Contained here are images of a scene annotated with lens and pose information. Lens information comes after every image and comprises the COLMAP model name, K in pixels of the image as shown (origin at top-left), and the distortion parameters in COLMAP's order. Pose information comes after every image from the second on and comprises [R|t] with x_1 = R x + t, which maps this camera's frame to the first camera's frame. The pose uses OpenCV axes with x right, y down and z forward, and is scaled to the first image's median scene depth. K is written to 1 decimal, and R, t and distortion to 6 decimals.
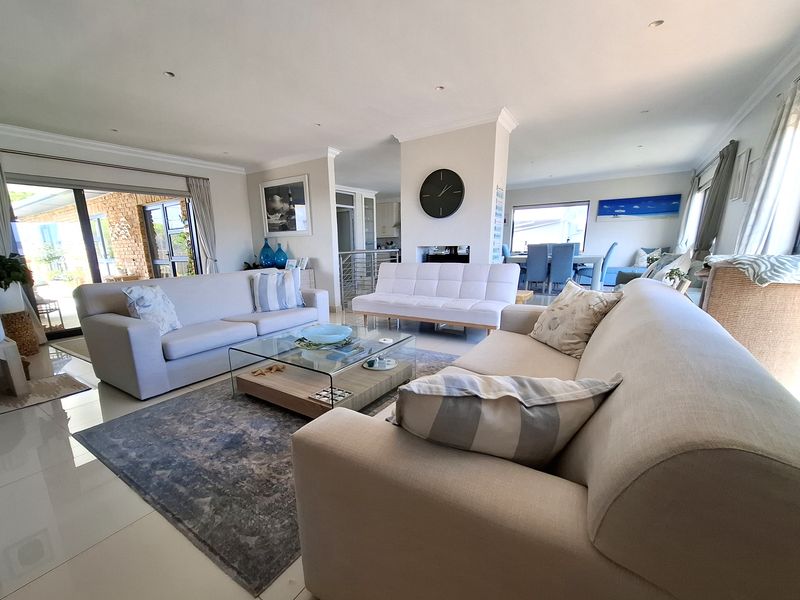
lens RADIAL K [[331.0, 0, 399.2], [0, 331.0, 344.9], [0, 0, 1]] dist [-0.011634, -0.000042]
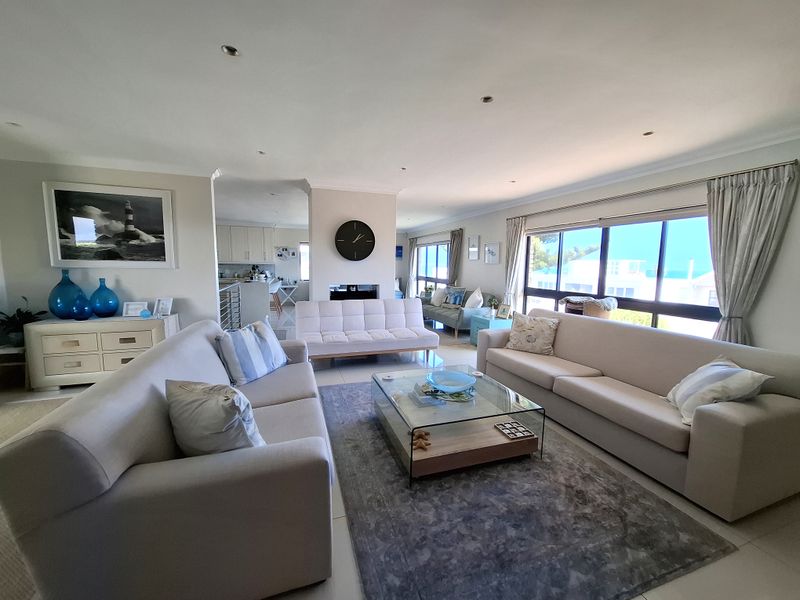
lens RADIAL K [[315.1, 0, 395.7], [0, 315.1, 299.2], [0, 0, 1]] dist [-0.013718, 0.009763]
pose [[0.625045, -0.047623, 0.779135, -0.492326], [0.196727, 0.975529, -0.098192, -0.099958], [-0.755392, 0.214651, 0.619118, 0.210751]]
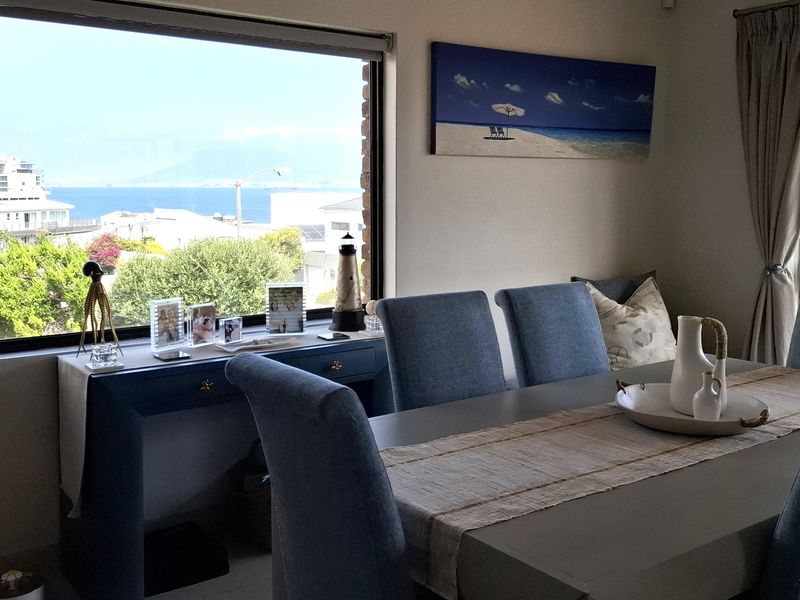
lens RADIAL K [[865.8, 0, 426.7], [0, 865.8, 277.9], [0, 0, 1]] dist [0.124326, -0.186839]
pose [[0.337185, -0.061839, 0.939405, 0.225747], [0.272595, 0.961508, -0.034550, -0.453634], [-0.901109, 0.267727, 0.341064, 1.329711]]
